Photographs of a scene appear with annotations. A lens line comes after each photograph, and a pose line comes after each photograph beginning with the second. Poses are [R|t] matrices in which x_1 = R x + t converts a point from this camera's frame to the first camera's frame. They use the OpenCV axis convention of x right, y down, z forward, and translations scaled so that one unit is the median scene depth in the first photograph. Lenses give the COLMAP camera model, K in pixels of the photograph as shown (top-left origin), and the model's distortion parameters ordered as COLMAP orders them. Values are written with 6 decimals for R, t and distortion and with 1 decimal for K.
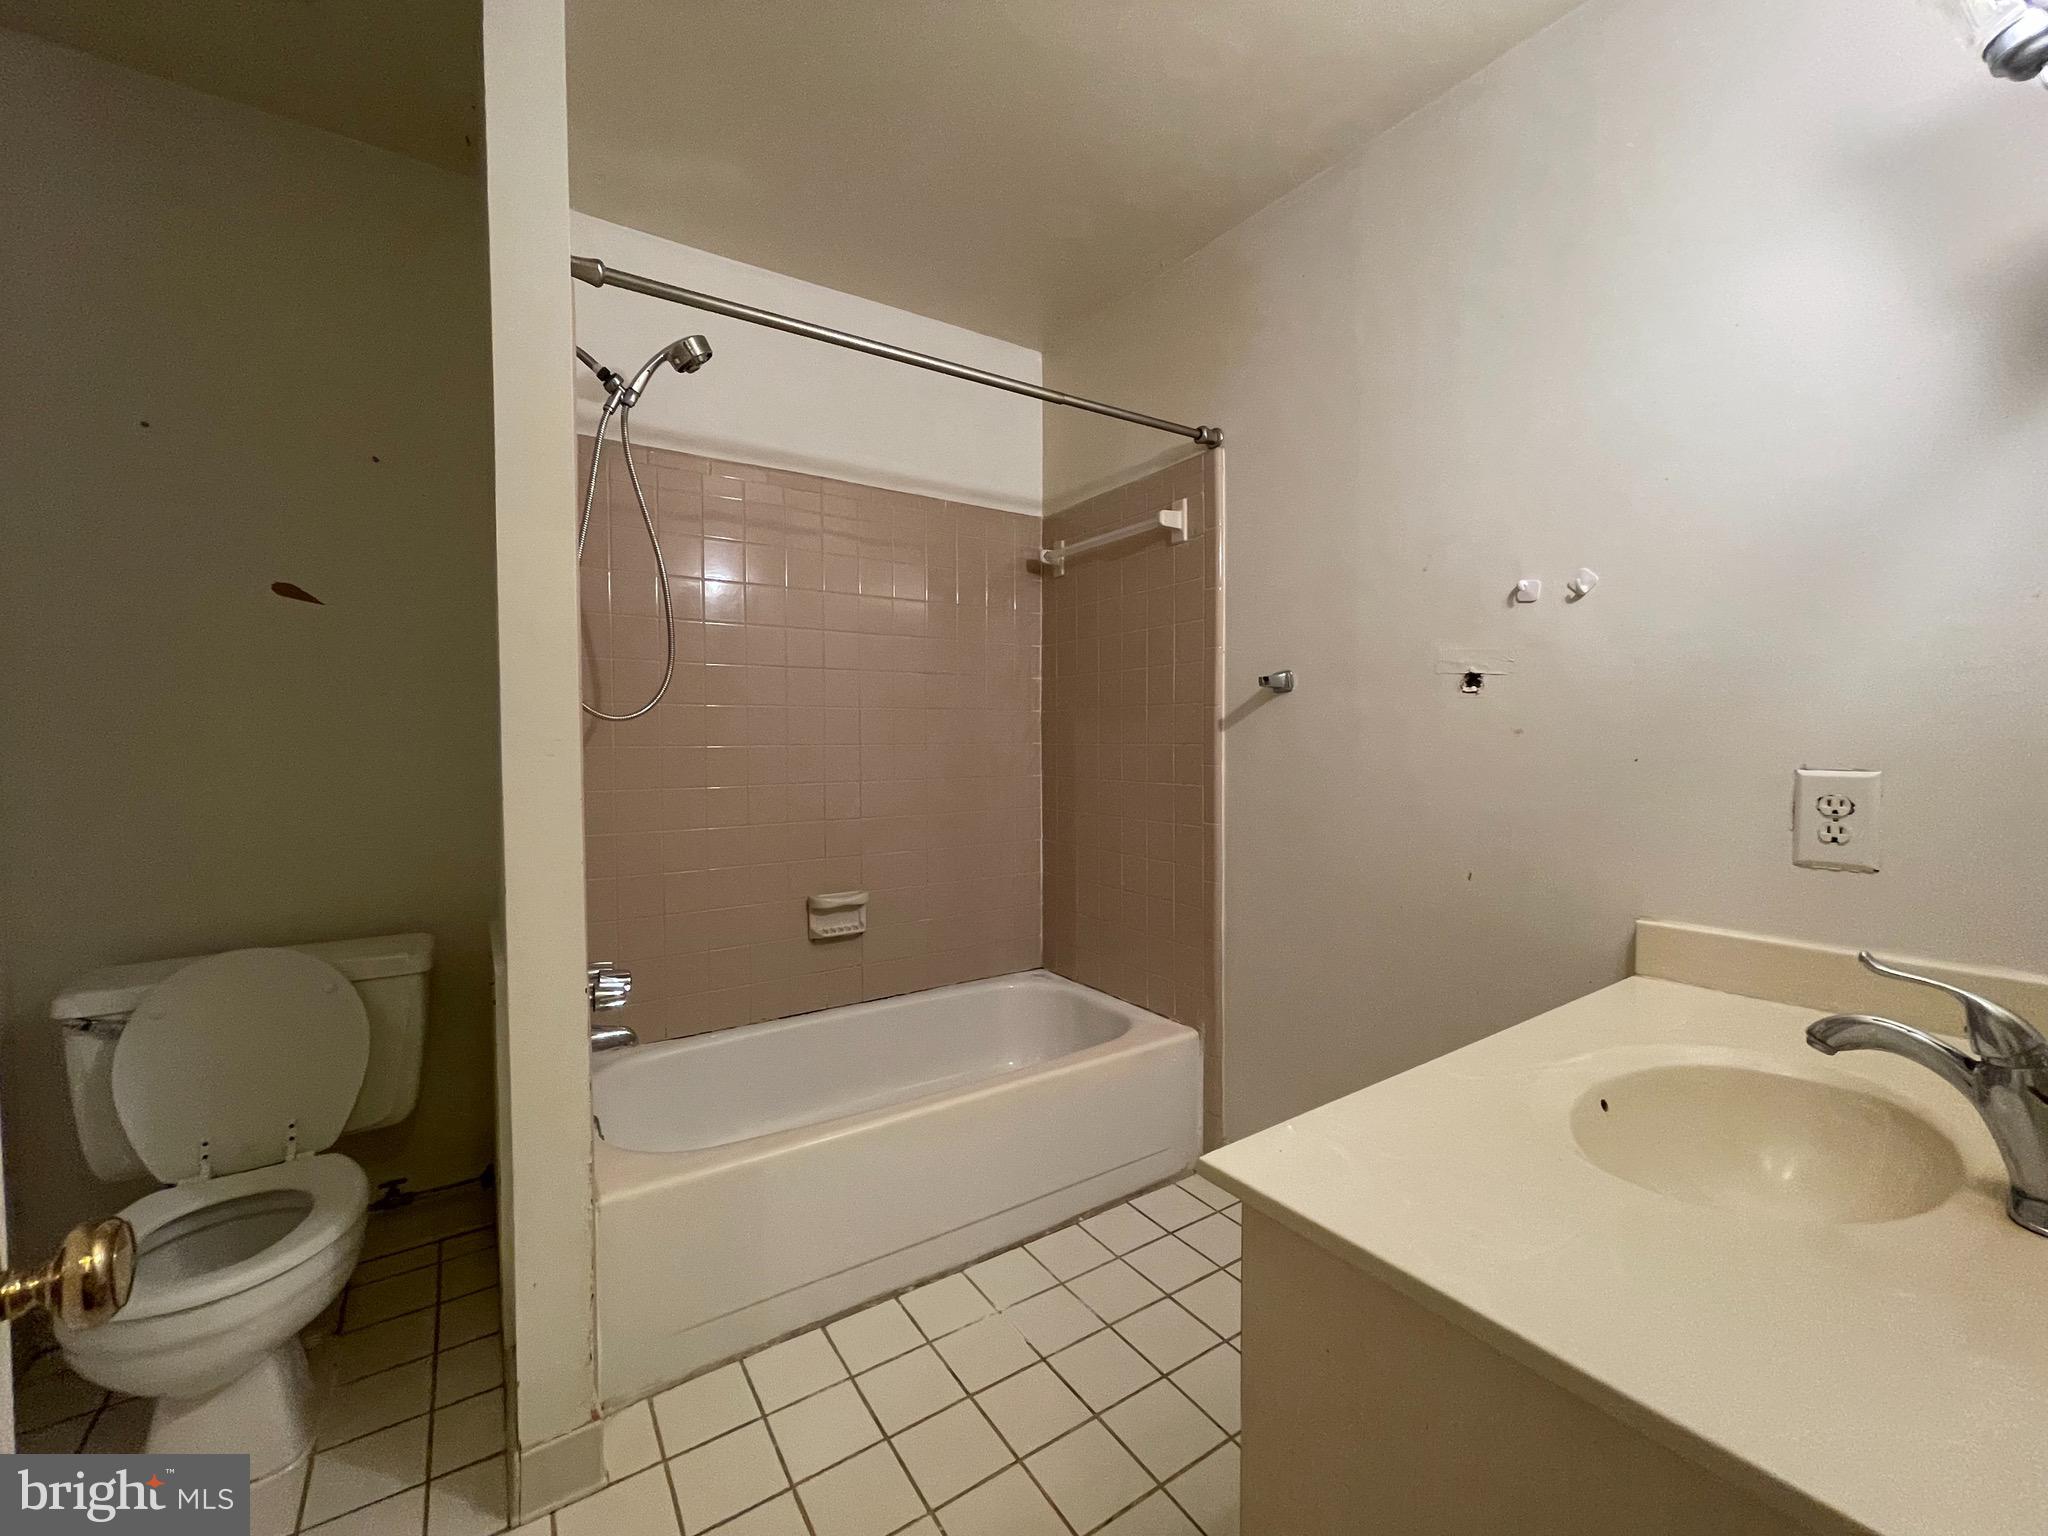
lens RADIAL K [[830.8, 0, 1021.3], [0, 830.8, 763.1], [0, 0, 1]] dist [0.001499, -0.000490]
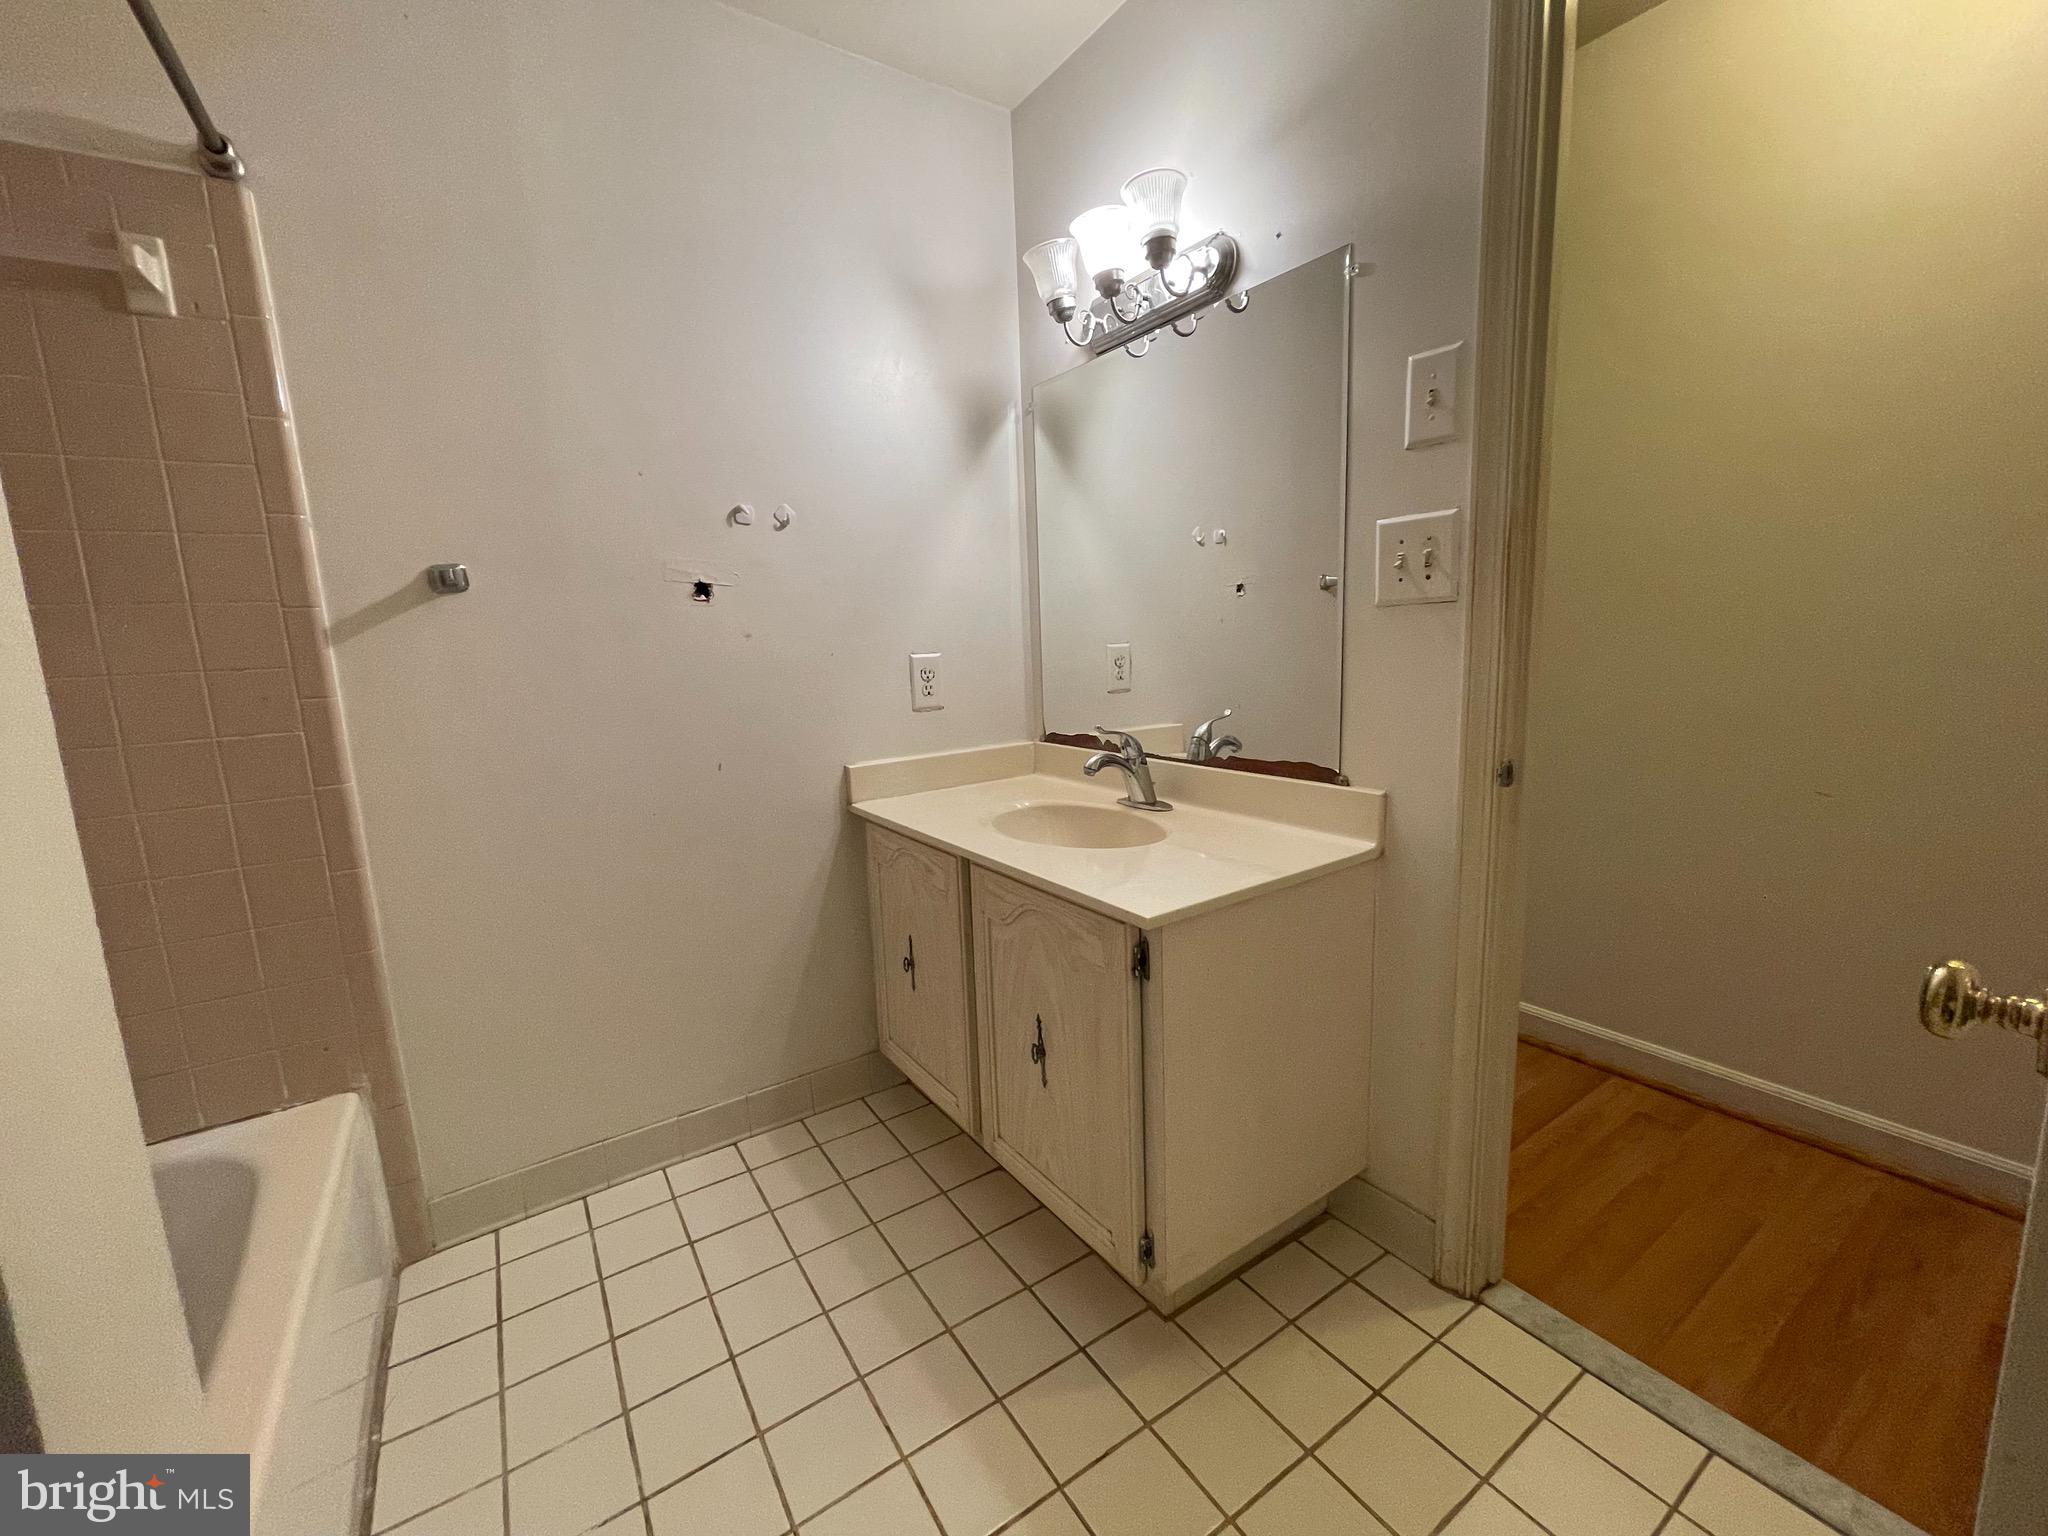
lens RADIAL K [[830.8, 0, 1021.3], [0, 830.8, 763.1], [0, 0, 1]] dist [0.001499, -0.000490]
pose [[0.005881, -0.150784, 0.988549, -0.568709], [0.072519, 0.986028, 0.149968, -0.008104], [-0.997350, 0.070807, 0.016734, 0.578522]]
